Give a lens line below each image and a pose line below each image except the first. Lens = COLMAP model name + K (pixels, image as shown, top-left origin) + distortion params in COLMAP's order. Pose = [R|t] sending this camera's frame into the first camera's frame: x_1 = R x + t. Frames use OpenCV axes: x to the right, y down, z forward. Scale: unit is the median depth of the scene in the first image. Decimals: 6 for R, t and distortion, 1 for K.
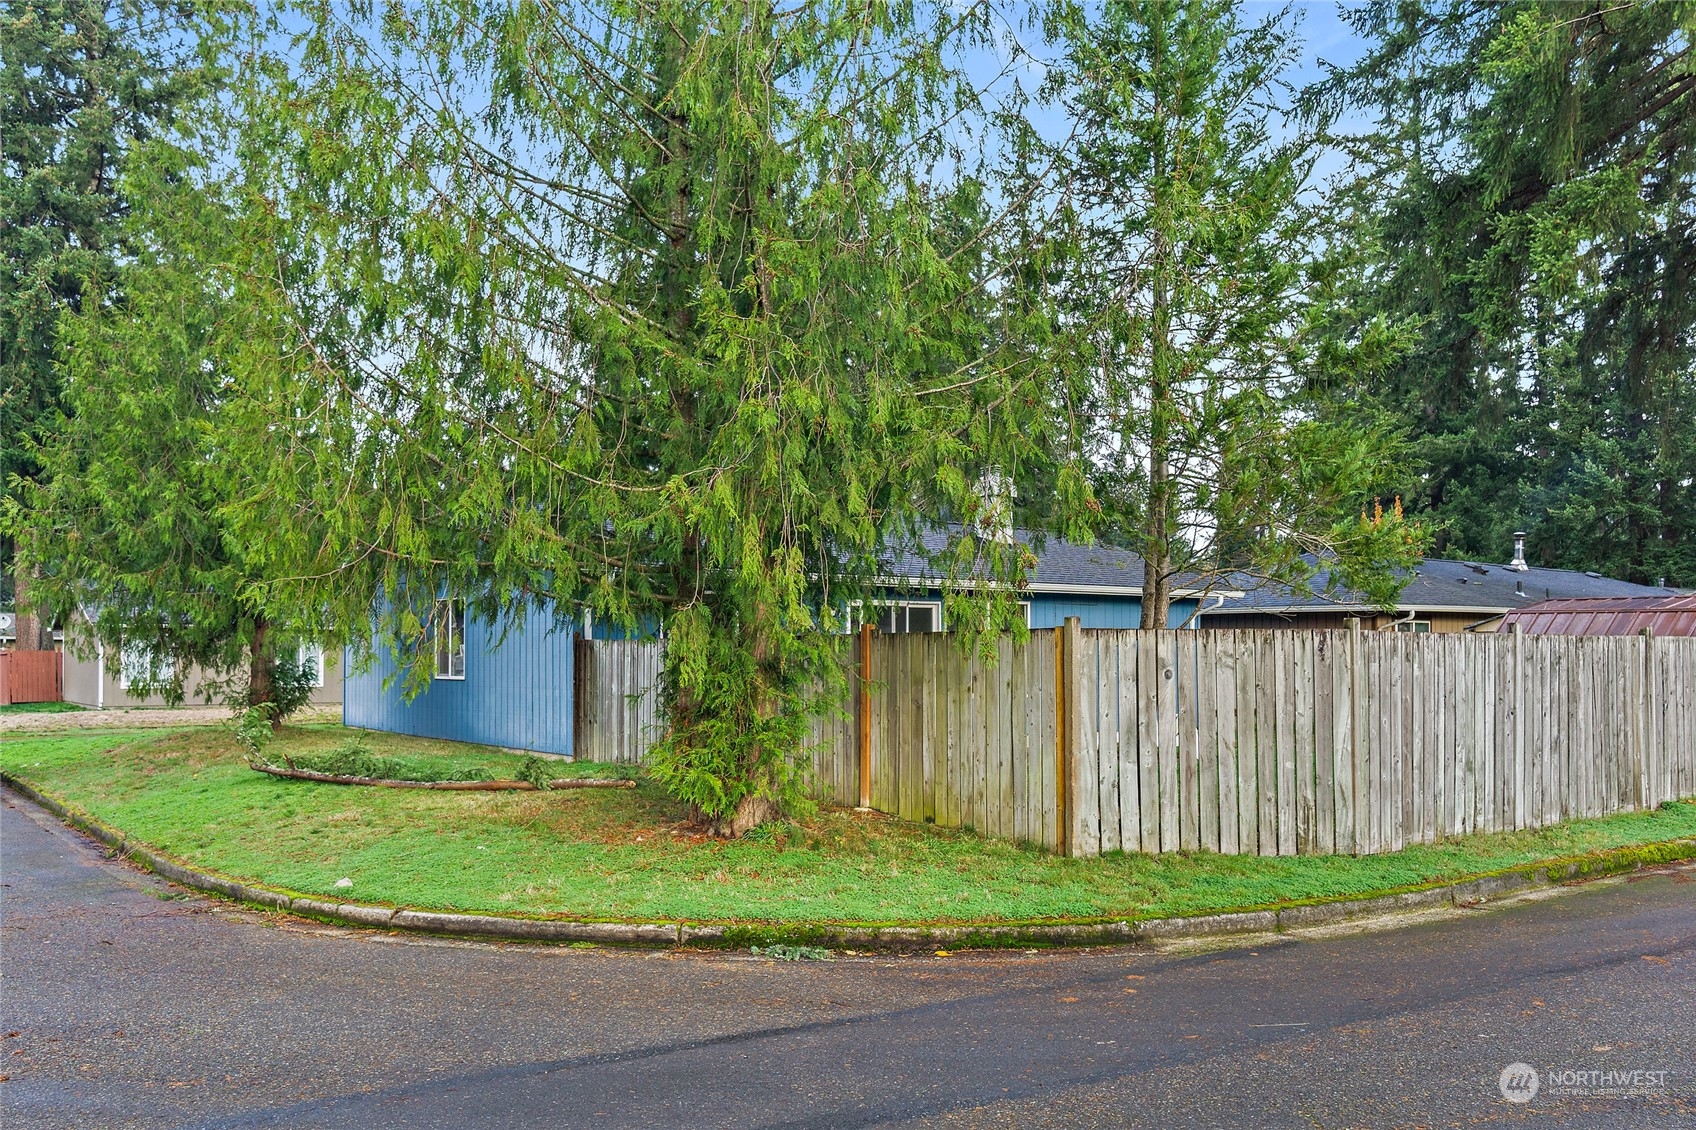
lens RADIAL K [[1337.9, 0, 854.0], [0, 1337.9, 567.7], [0, 0, 1]] dist [-0.009642, -0.001002]
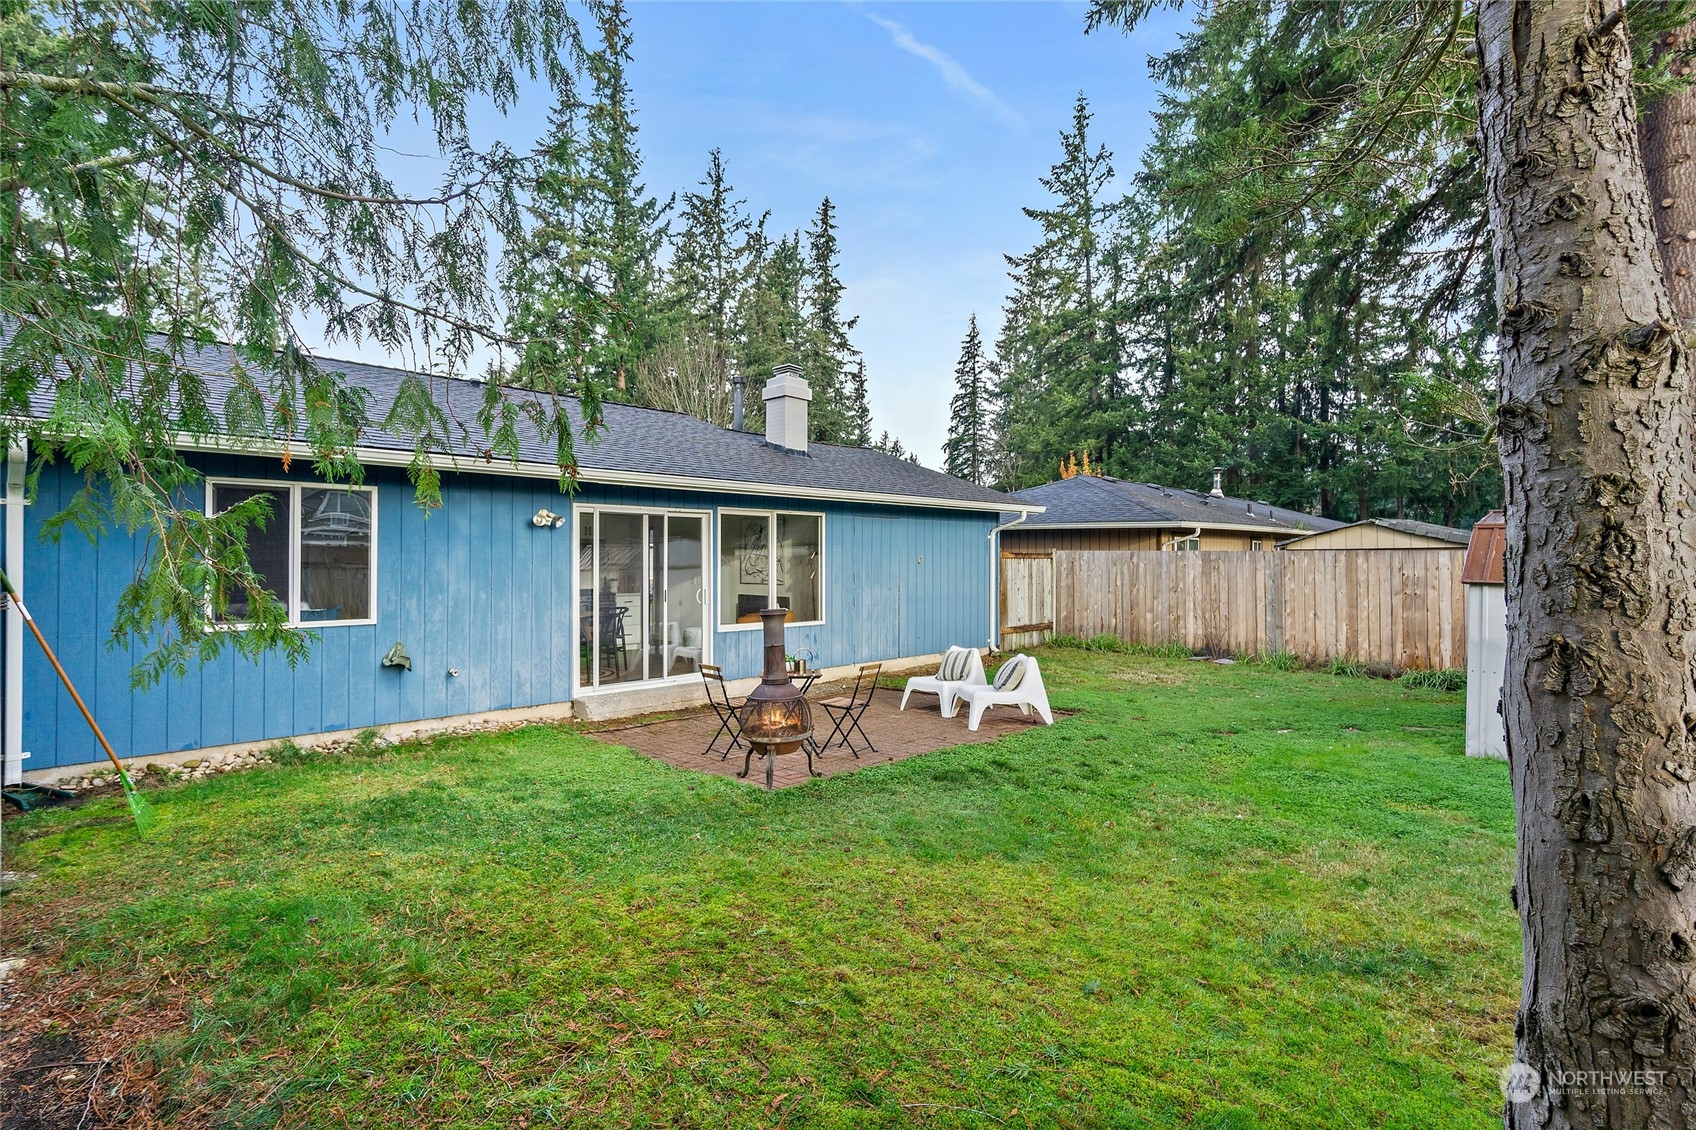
lens RADIAL K [[794.6, 0, 850.2], [0, 794.6, 559.4], [0, 0, 1]] dist [0.000334, 0.000056]
pose [[0.987409, 0.000475, 0.158190, 0.043913], [-0.011094, 0.997741, 0.066253, 0.013710], [-0.157801, -0.067173, 0.985184, 0.318754]]
